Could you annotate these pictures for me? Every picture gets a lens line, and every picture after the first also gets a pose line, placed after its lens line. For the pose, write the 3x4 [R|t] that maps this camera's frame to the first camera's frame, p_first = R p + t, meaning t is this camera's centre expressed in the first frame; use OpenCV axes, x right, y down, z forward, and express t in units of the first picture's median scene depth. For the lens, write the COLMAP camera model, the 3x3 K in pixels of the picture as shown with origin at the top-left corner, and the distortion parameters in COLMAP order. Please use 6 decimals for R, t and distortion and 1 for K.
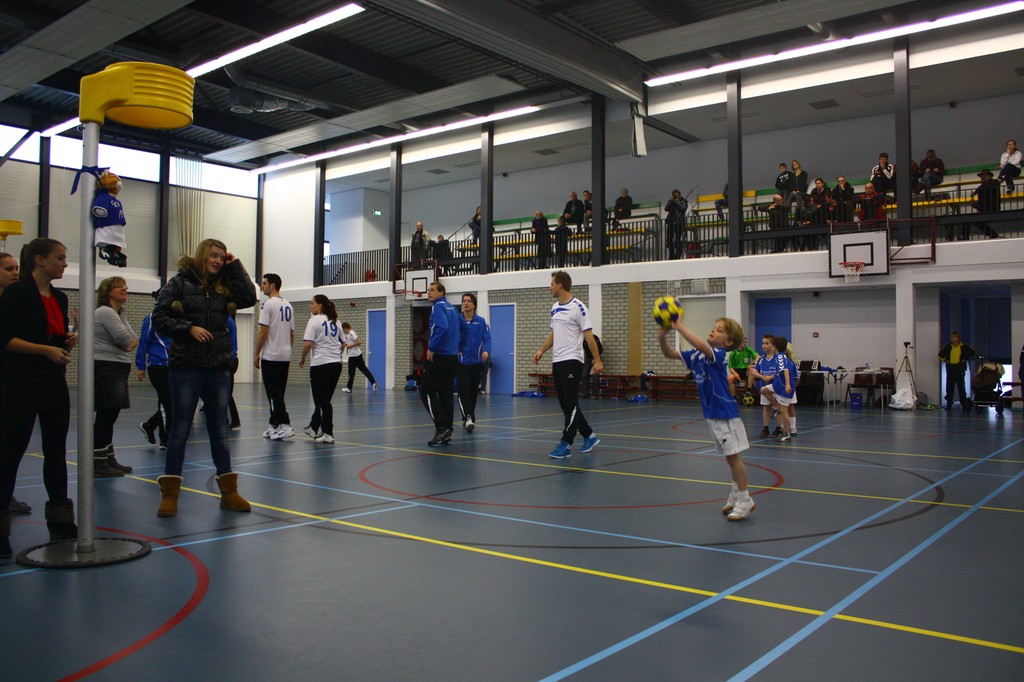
lens RADIAL K [[867.4, 0, 516.9], [0, 867.4, 341.8], [0, 0, 1]] dist [-0.158149, 0.151438]
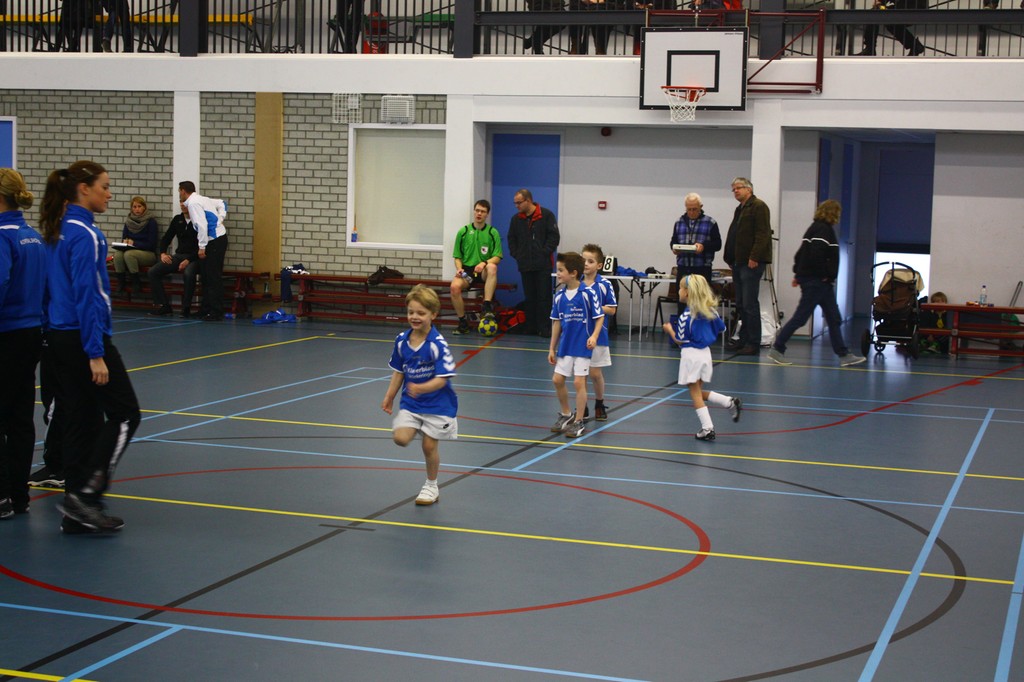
lens RADIAL K [[1734.3, 0, 512.0], [0, 1734.3, 341.0], [0, 0, 1]] dist [-0.011588, -0.029478]
pose [[0.937809, -0.012288, 0.346933, -0.092990], [-0.027958, 0.993454, 0.110763, -0.041278], [-0.346023, -0.113574, 0.931327, -0.040648]]
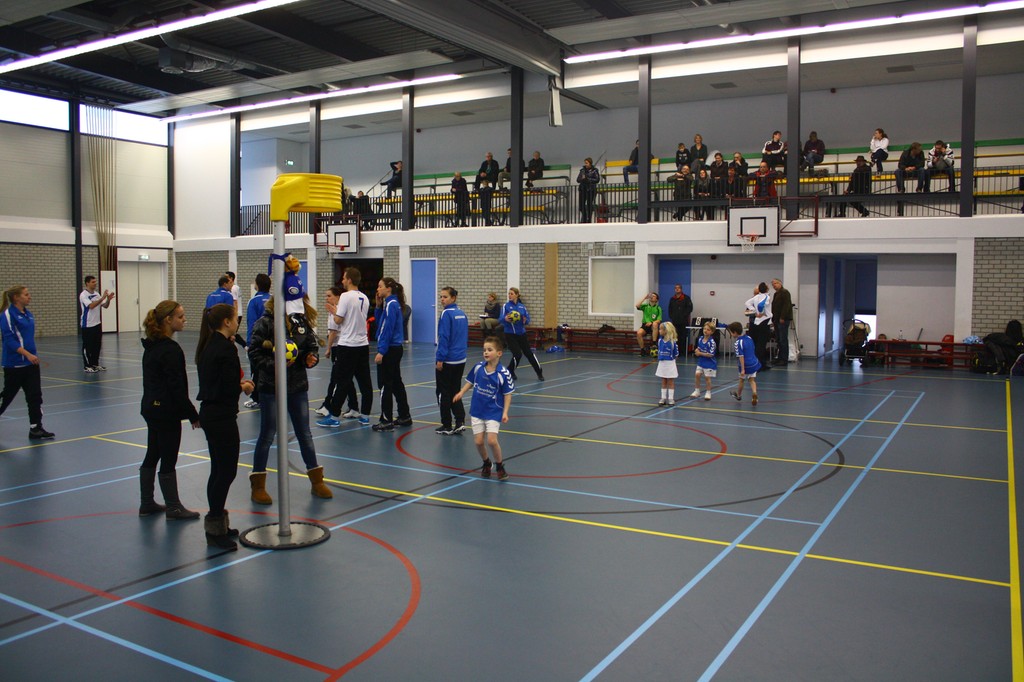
lens RADIAL K [[867.4, 0, 516.9], [0, 867.4, 341.8], [0, 0, 1]] dist [-0.158149, 0.151438]
pose [[0.989046, -0.010596, 0.147229, -0.071817], [-0.002237, 0.996230, 0.086724, -0.040160], [-0.147593, -0.086103, 0.985293, -0.089511]]
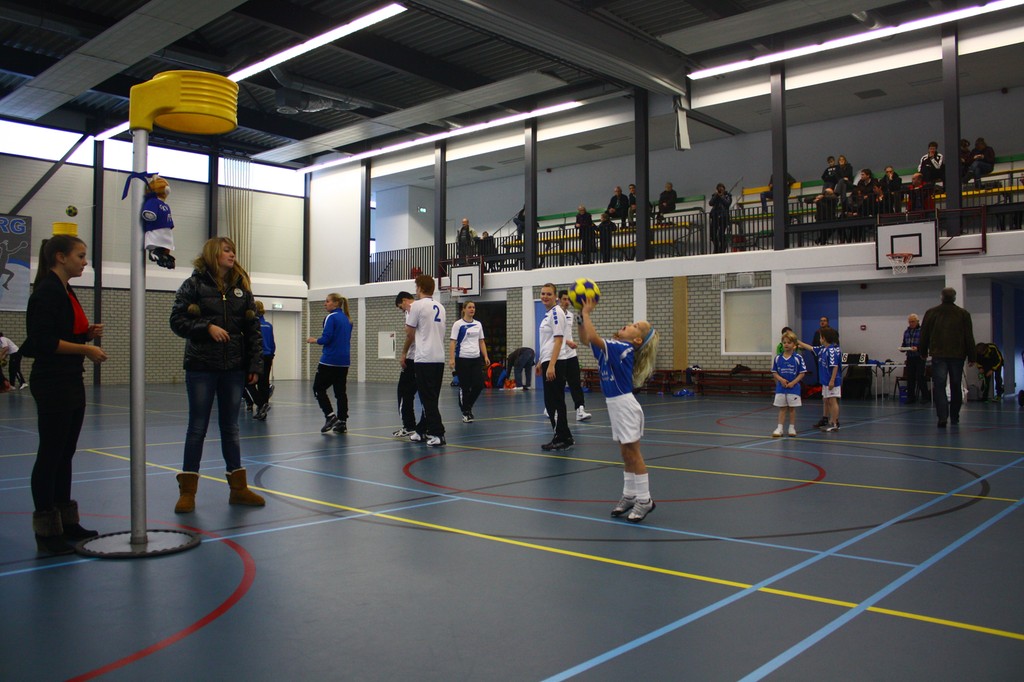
lens RADIAL K [[867.7, 0, 519.4], [0, 867.7, 338.9], [0, 0, 1]] dist [-0.152927, 0.144276]
pose [[0.998640, -0.008002, -0.051511, 0.002666], [0.008118, 0.999965, 0.002048, -0.000231], [0.051493, -0.002464, 0.998670, -0.004046]]
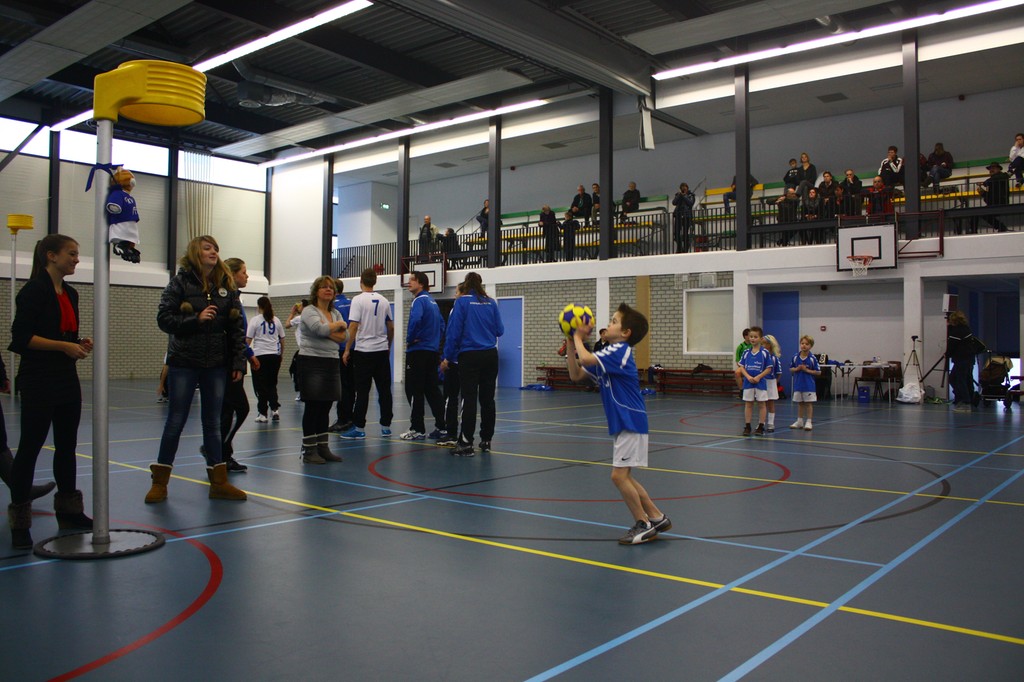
lens RADIAL K [[867.4, 0, 516.9], [0, 867.4, 341.8], [0, 0, 1]] dist [-0.158149, 0.151438]
pose [[0.999962, 0.000154, -0.008668, -0.000314], [-0.000085, 0.999968, 0.008035, -0.000430], [0.008669, -0.008034, 0.999930, -0.002437]]
